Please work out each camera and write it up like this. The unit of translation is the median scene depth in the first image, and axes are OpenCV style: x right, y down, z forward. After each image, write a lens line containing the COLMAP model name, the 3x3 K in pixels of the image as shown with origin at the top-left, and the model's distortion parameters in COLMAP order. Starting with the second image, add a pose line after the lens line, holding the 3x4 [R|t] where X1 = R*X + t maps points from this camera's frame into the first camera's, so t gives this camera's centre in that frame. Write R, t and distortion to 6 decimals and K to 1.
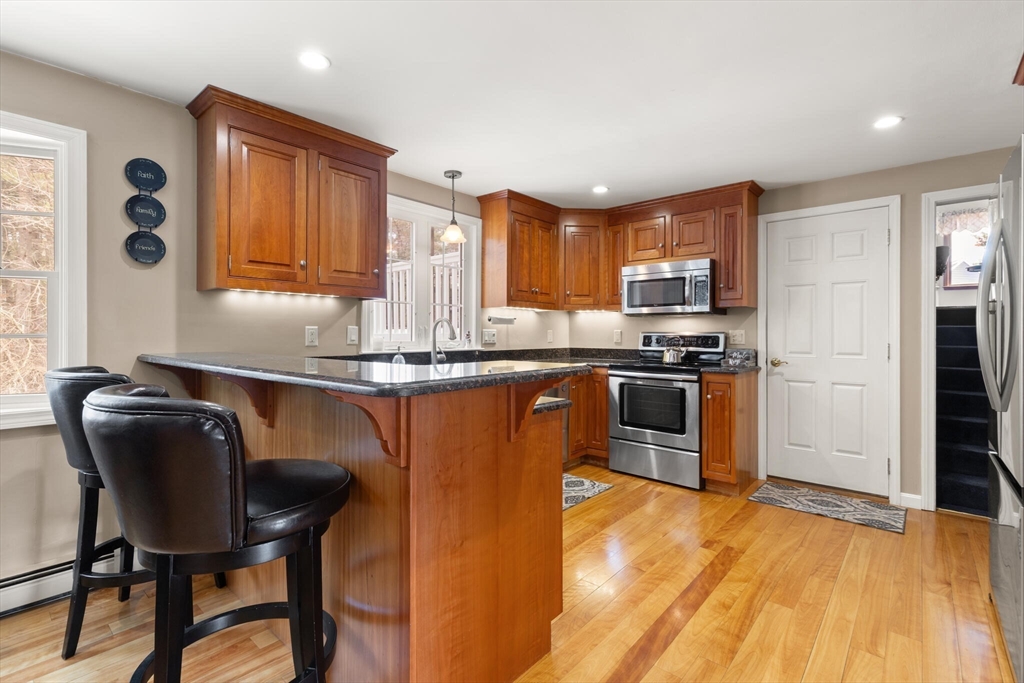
lens RADIAL K [[469.3, 0, 516.0], [0, 469.3, 333.3], [0, 0, 1]] dist [0.009083, -0.002512]
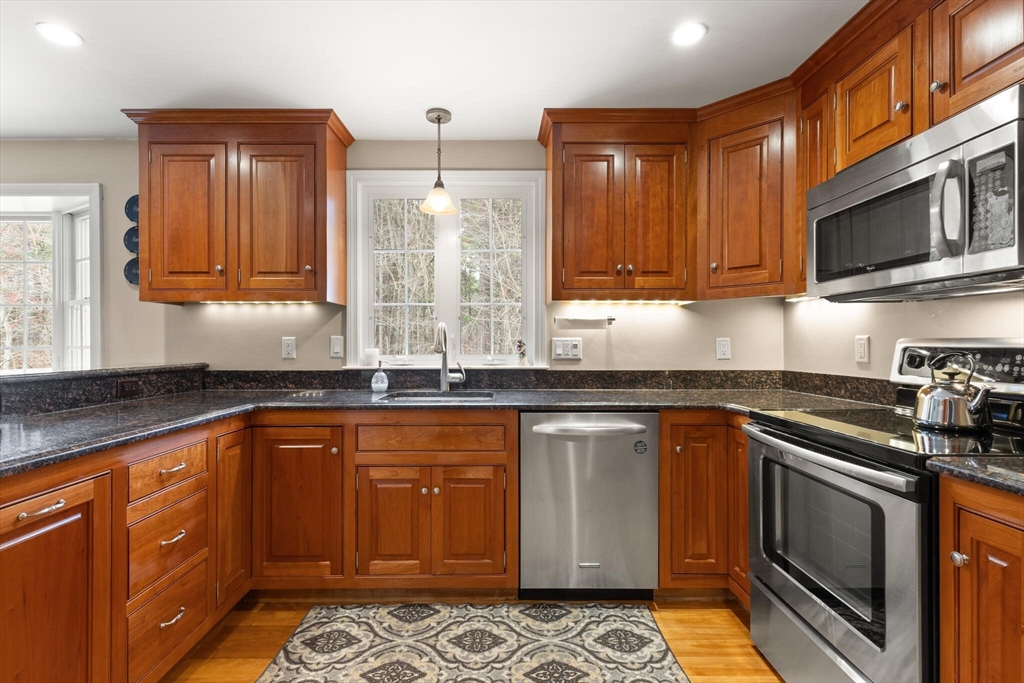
lens RADIAL K [[469.3, 0, 501.3], [0, 469.3, 345.5], [0, 0, 1]] dist [0.009083, -0.002512]
pose [[0.656308, -0.002959, -0.754487, 0.475924], [0.003519, 0.999993, -0.000861, 0.003334], [0.754485, -0.002090, 0.656314, 0.642178]]
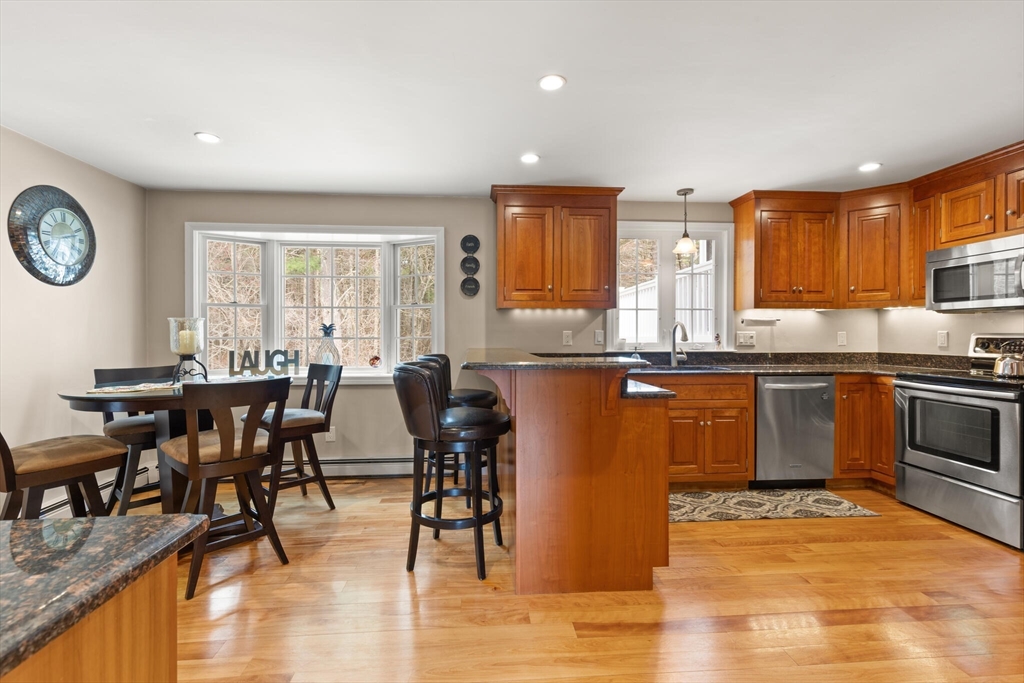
lens RADIAL K [[469.3, 0, 510.8], [0, 469.3, 337.8], [0, 0, 1]] dist [0.009083, -0.002512]
pose [[0.713437, 0.001063, -0.700719, 0.365893], [0.003417, 0.999982, 0.004996, -0.002276], [0.700711, -0.005958, 0.713420, -0.081939]]
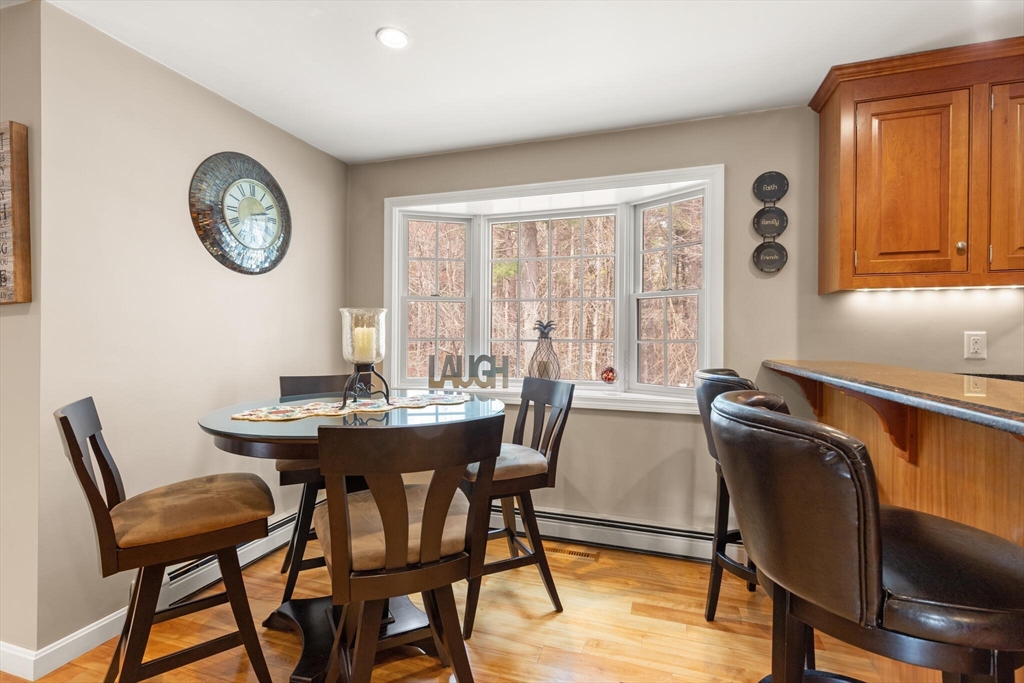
lens RADIAL K [[469.3, 0, 512.6], [0, 469.3, 336.0], [0, 0, 1]] dist [0.009083, -0.002512]
pose [[0.386942, -0.002463, -0.922101, -0.036055], [-0.005115, 0.999975, -0.004817, -0.000601], [0.922090, 0.006581, 0.386920, 0.056738]]
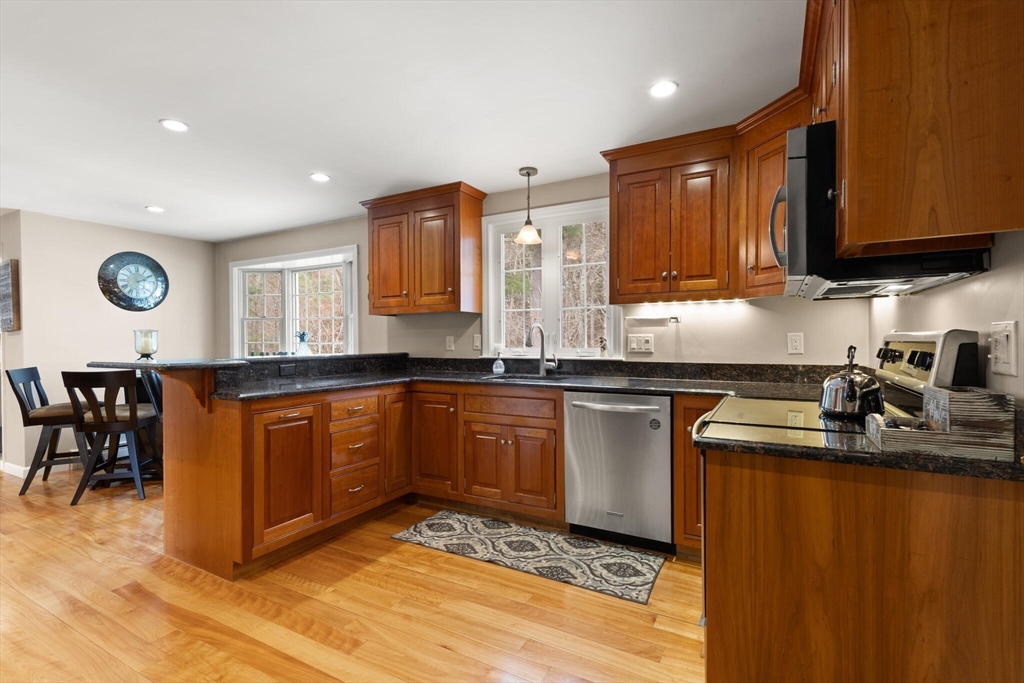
lens RADIAL K [[469.3, 0, 516.0], [0, 469.3, 344.0], [0, 0, 1]] dist [0.009083, -0.002512]
pose [[0.212479, 0.004215, -0.977157, 0.824671], [0.006686, 0.999961, 0.005767, 0.002435], [0.977143, -0.007758, 0.212443, 0.812235]]
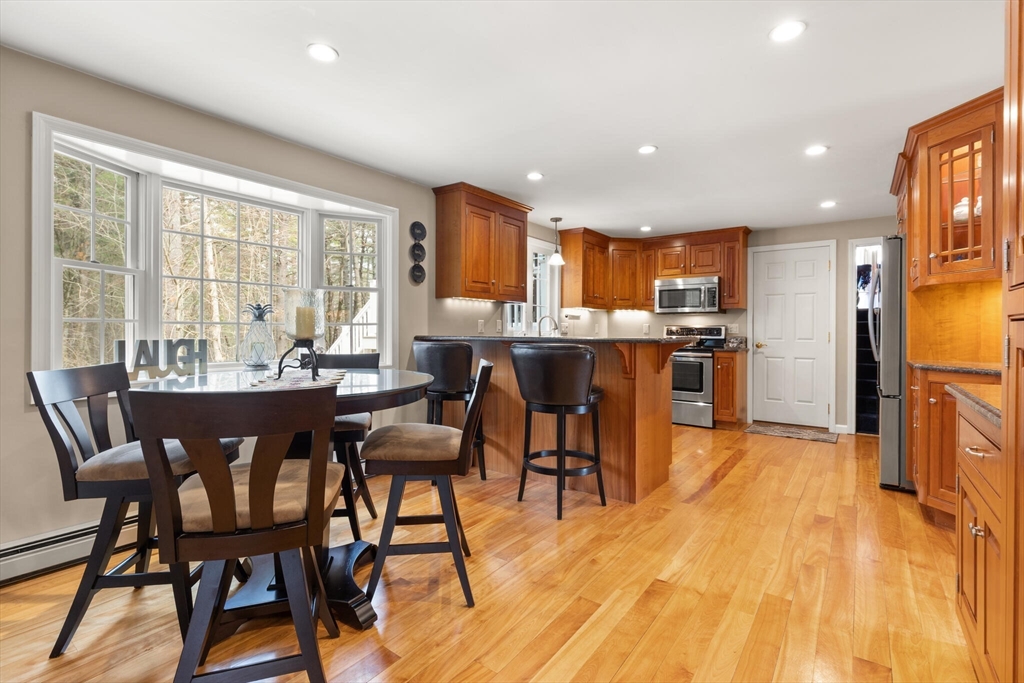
lens RADIAL K [[469.3, 0, 518.1], [0, 469.3, 333.4], [0, 0, 1]] dist [0.009083, -0.002512]
pose [[0.996705, 0.001033, 0.081100, -0.396339], [-0.001551, 0.999979, 0.006329, 0.017210], [-0.081092, -0.006434, 0.996686, -0.514656]]
